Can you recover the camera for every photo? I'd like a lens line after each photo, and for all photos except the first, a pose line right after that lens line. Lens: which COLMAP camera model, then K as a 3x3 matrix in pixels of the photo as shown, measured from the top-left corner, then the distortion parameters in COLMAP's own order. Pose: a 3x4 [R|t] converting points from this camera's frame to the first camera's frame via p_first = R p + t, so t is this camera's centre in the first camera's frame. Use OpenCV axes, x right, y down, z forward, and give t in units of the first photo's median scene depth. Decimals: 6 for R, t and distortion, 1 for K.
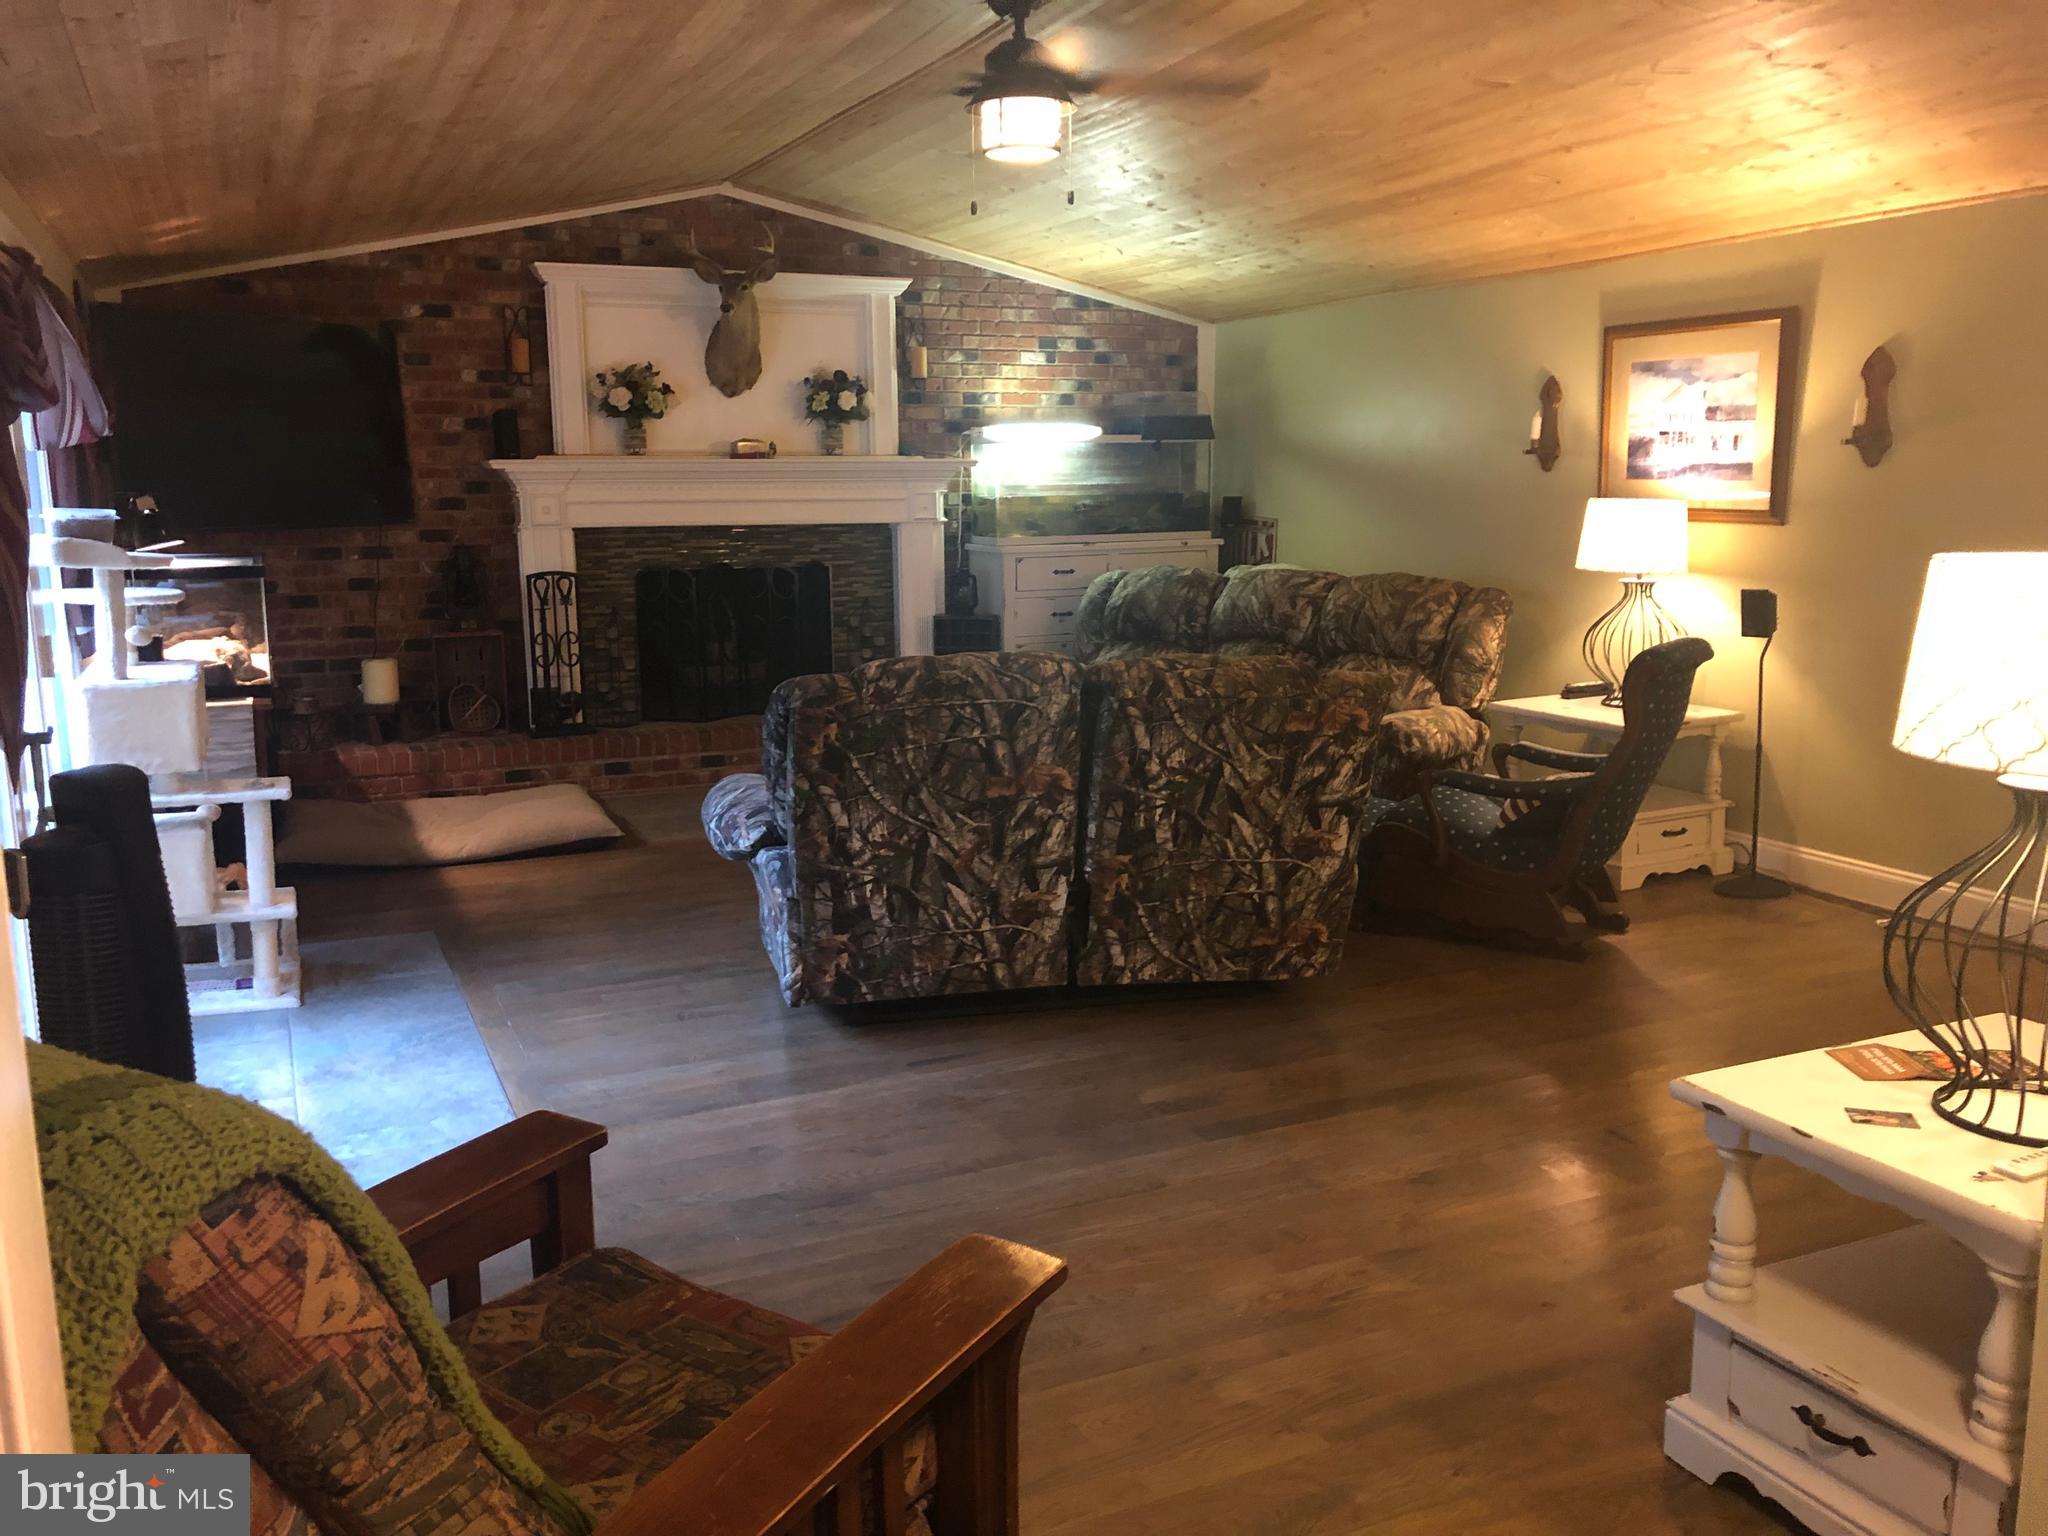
lens RADIAL K [[1714.3, 0, 1024.9], [0, 1714.3, 768.9], [0, 0, 1]] dist [0.022344, 0.000677]
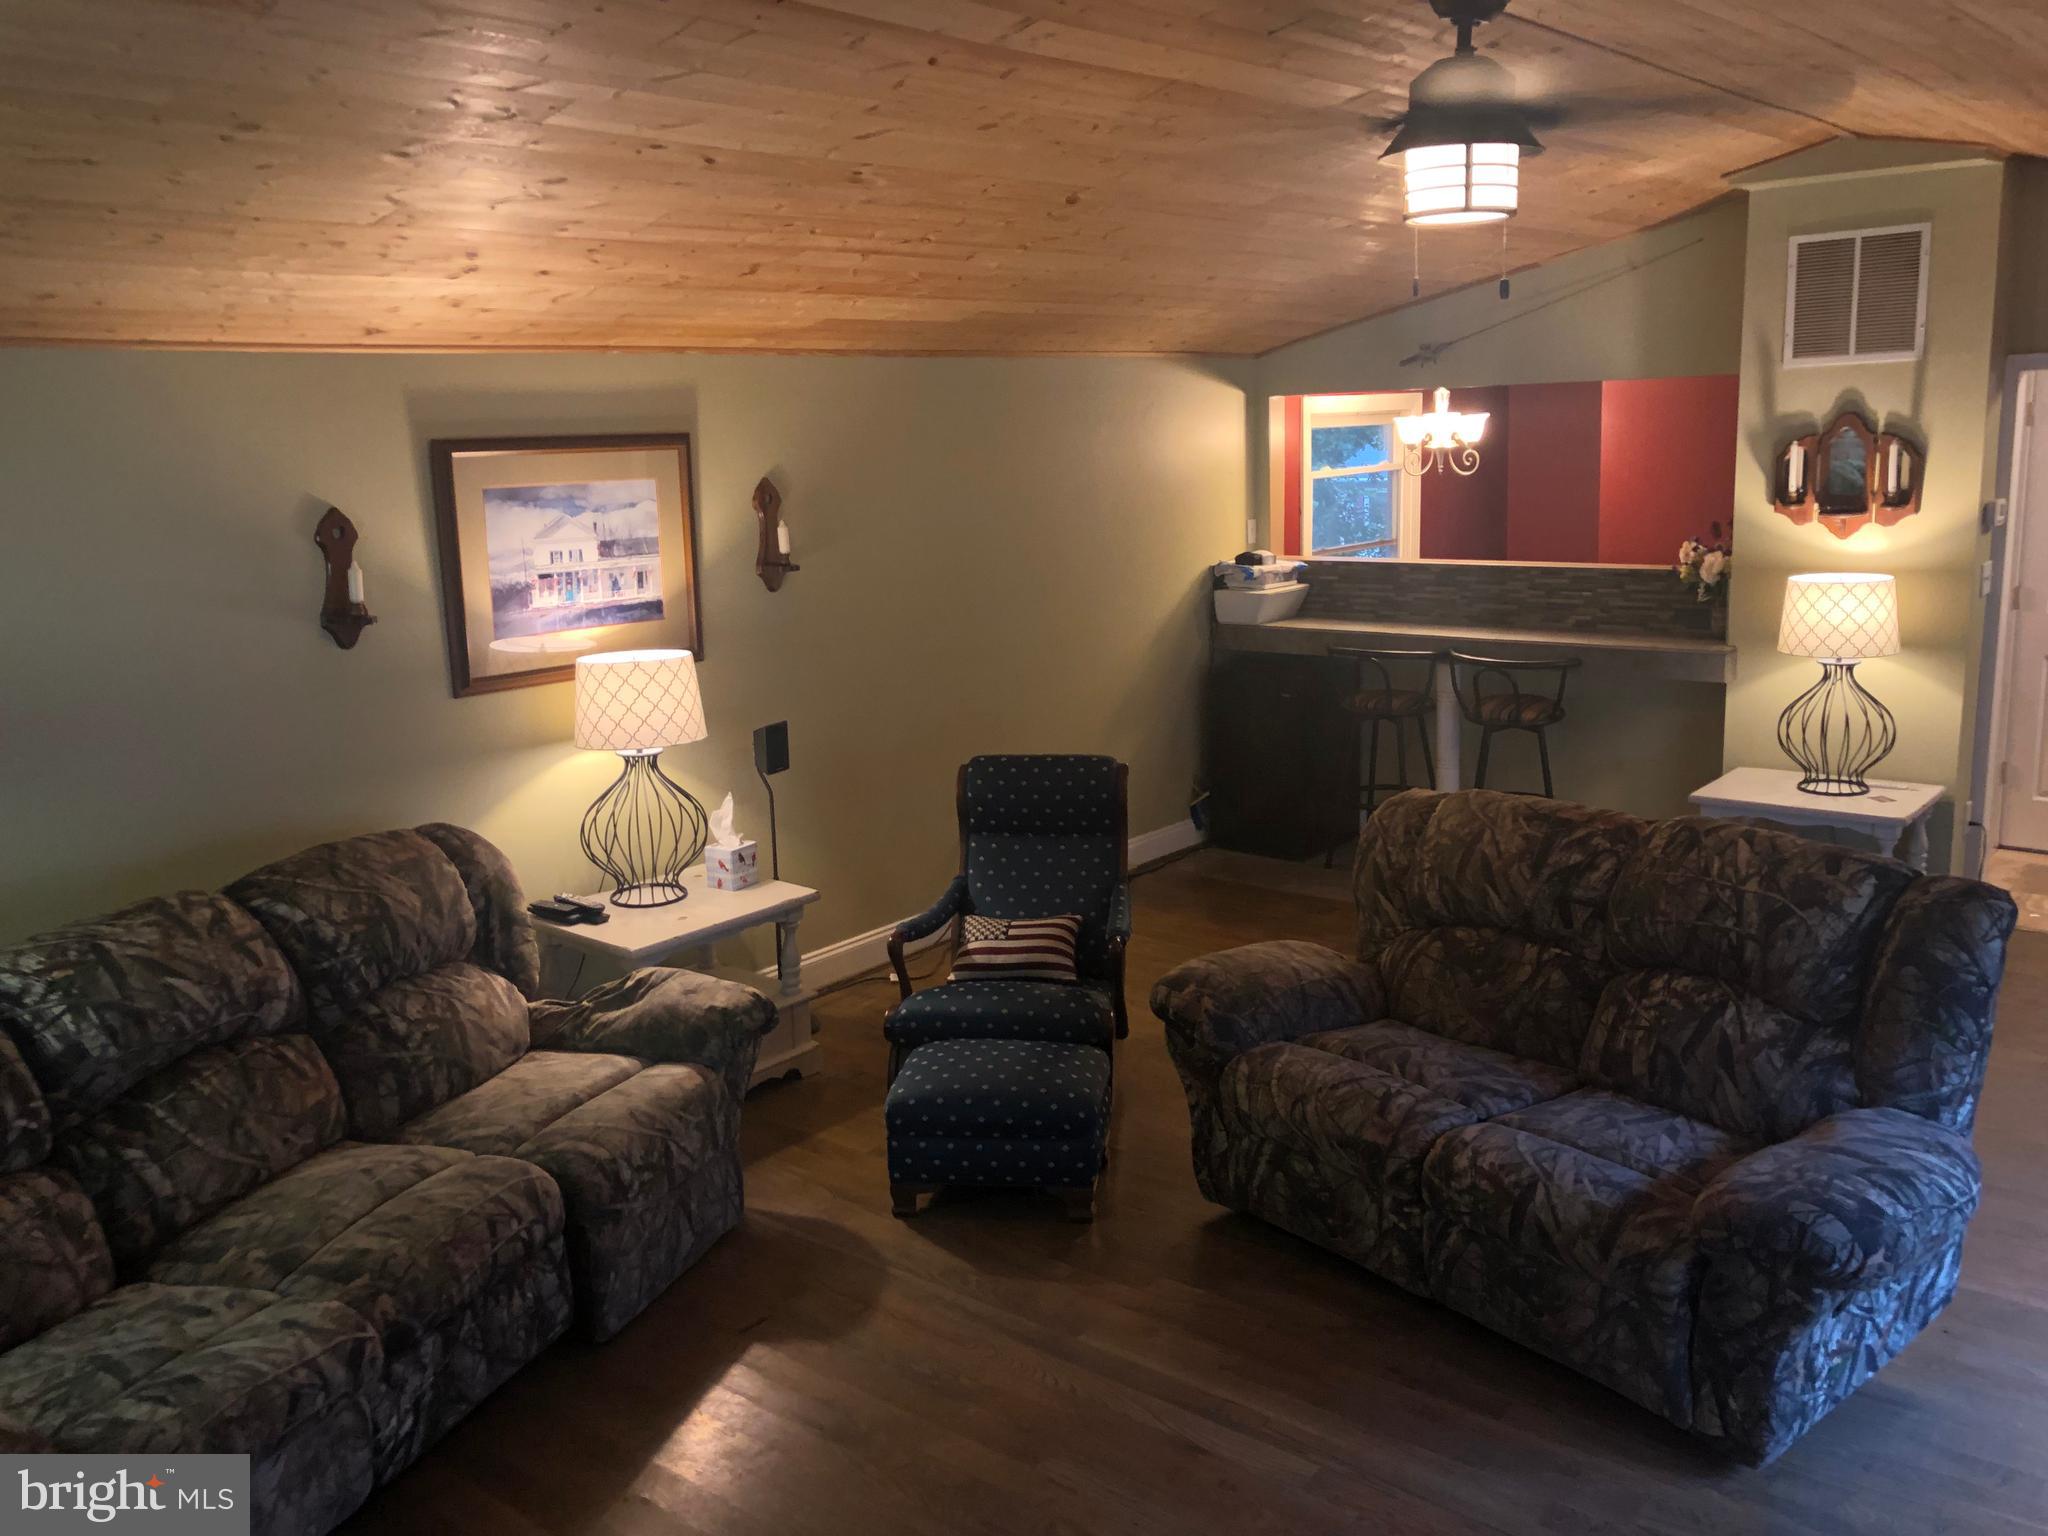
lens RADIAL K [[1714.3, 0, 1026.0], [0, 1714.3, 767.1], [0, 0, 1]] dist [0.022344, 0.000677]
pose [[-0.408189, -0.155045, 0.899635, -0.466417], [0.195438, 0.947782, 0.252019, -0.276535], [-0.891732, 0.278694, -0.356573, 1.143951]]
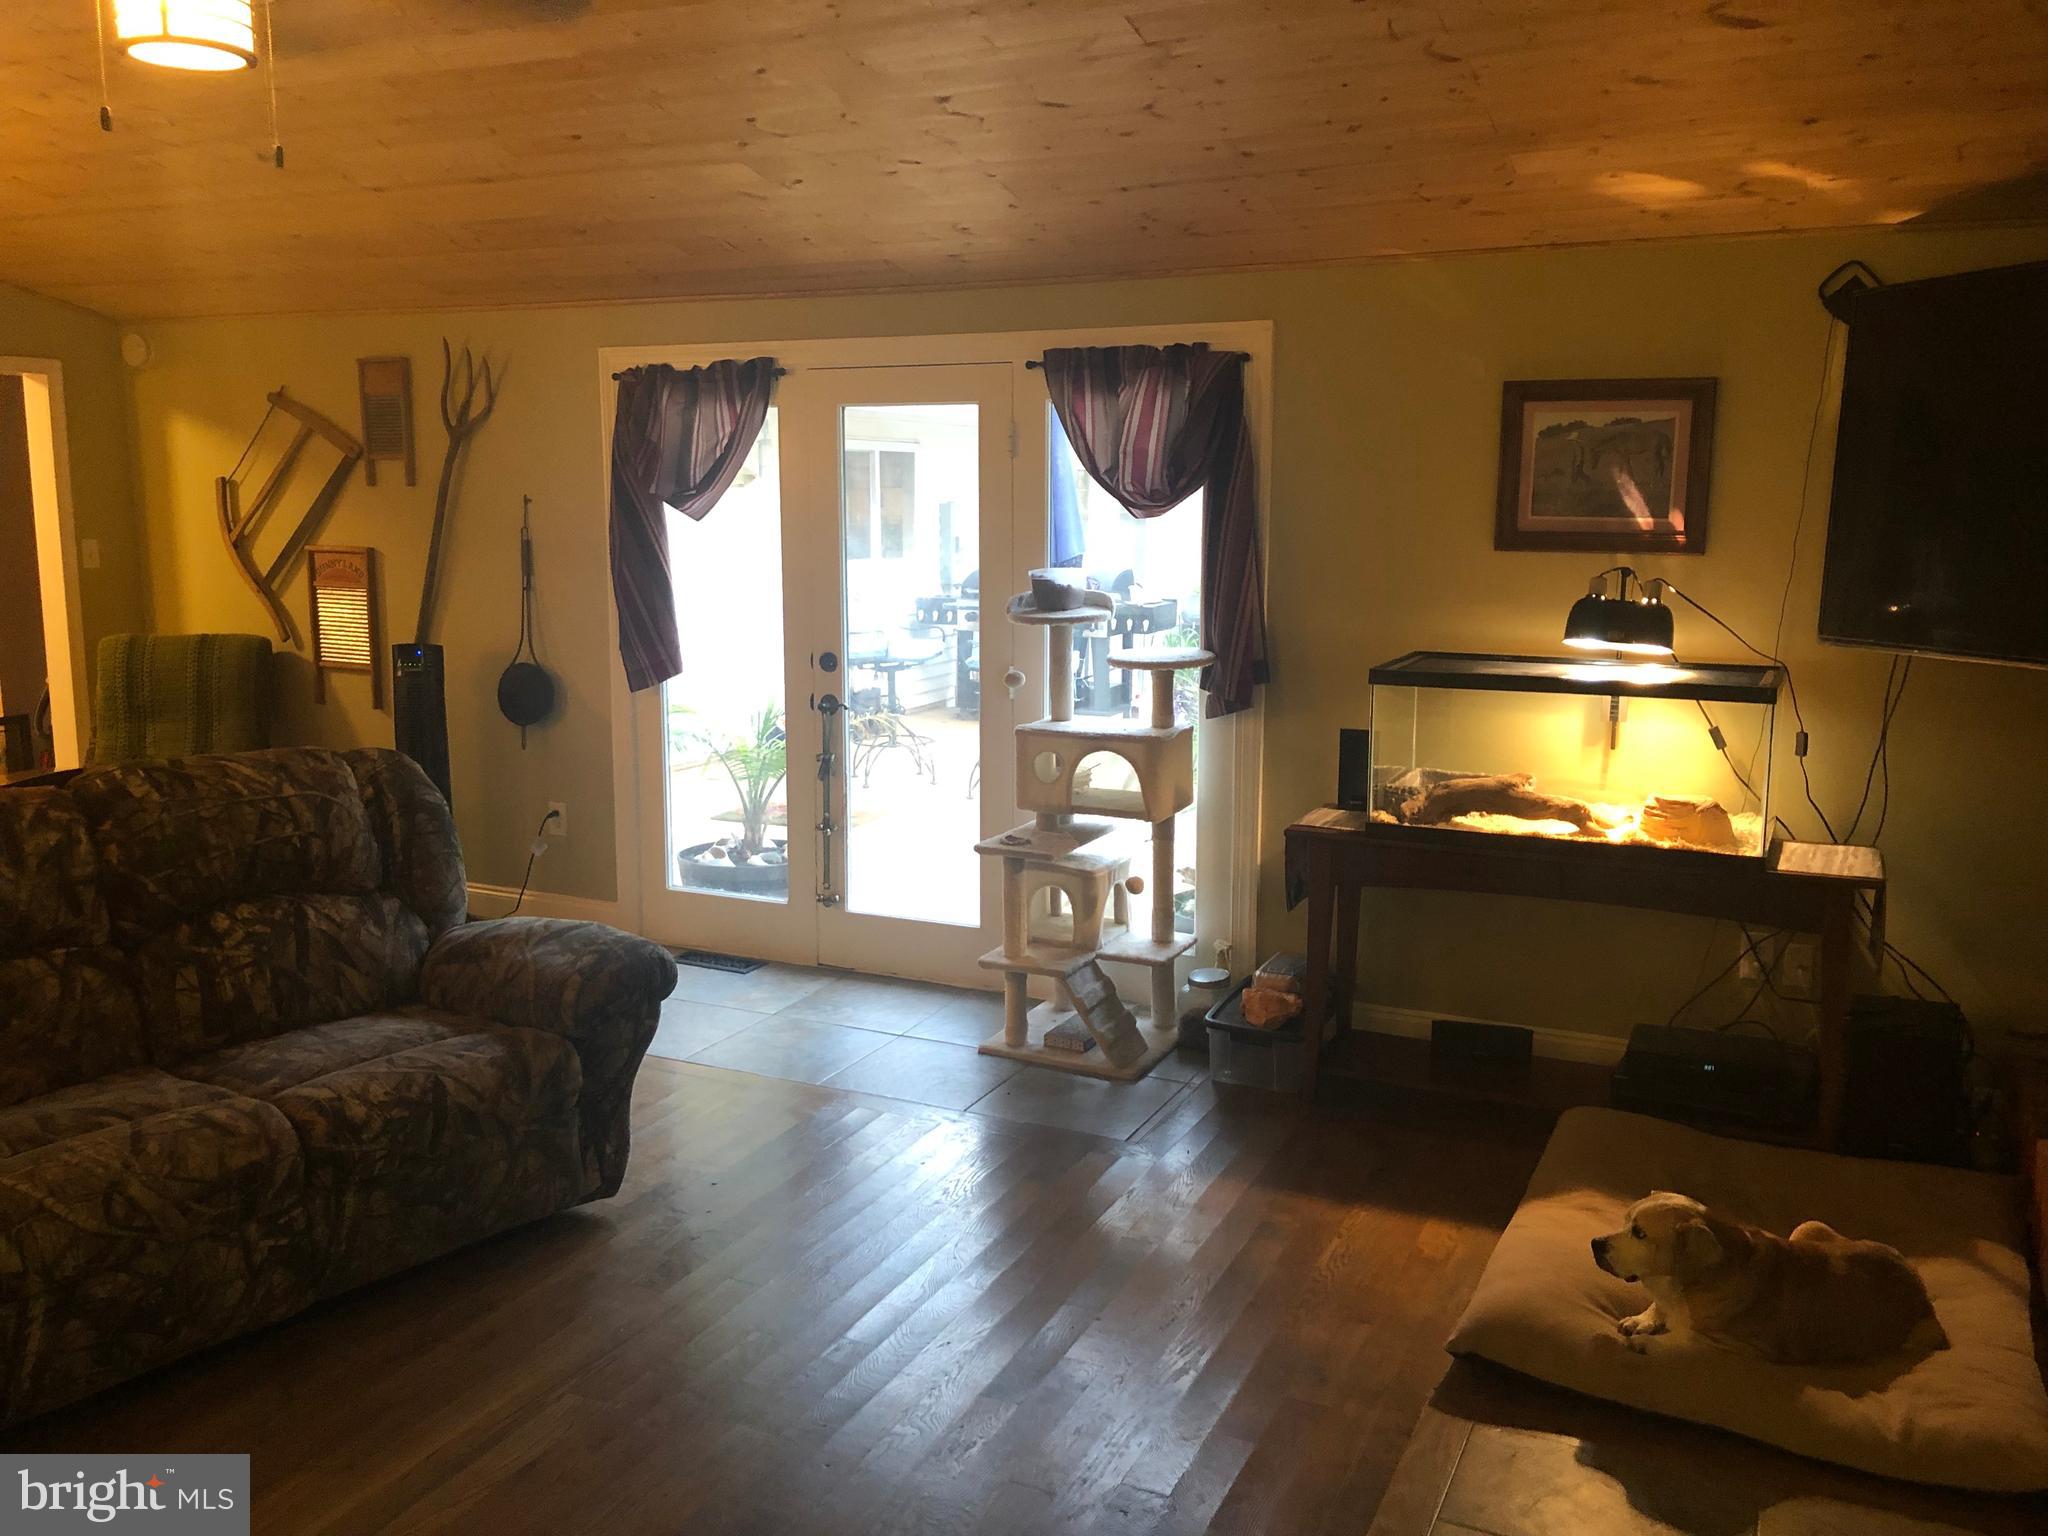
lens RADIAL K [[1714.3, 0, 1030.6], [0, 1714.3, 775.8], [0, 0, 1]] dist [0.022344, 0.000677]
pose [[-0.764659, 0.115543, -0.633993, 0.153726], [-0.102083, 0.949657, 0.296193, -0.254332], [0.636299, 0.291206, -0.714369, 1.332202]]
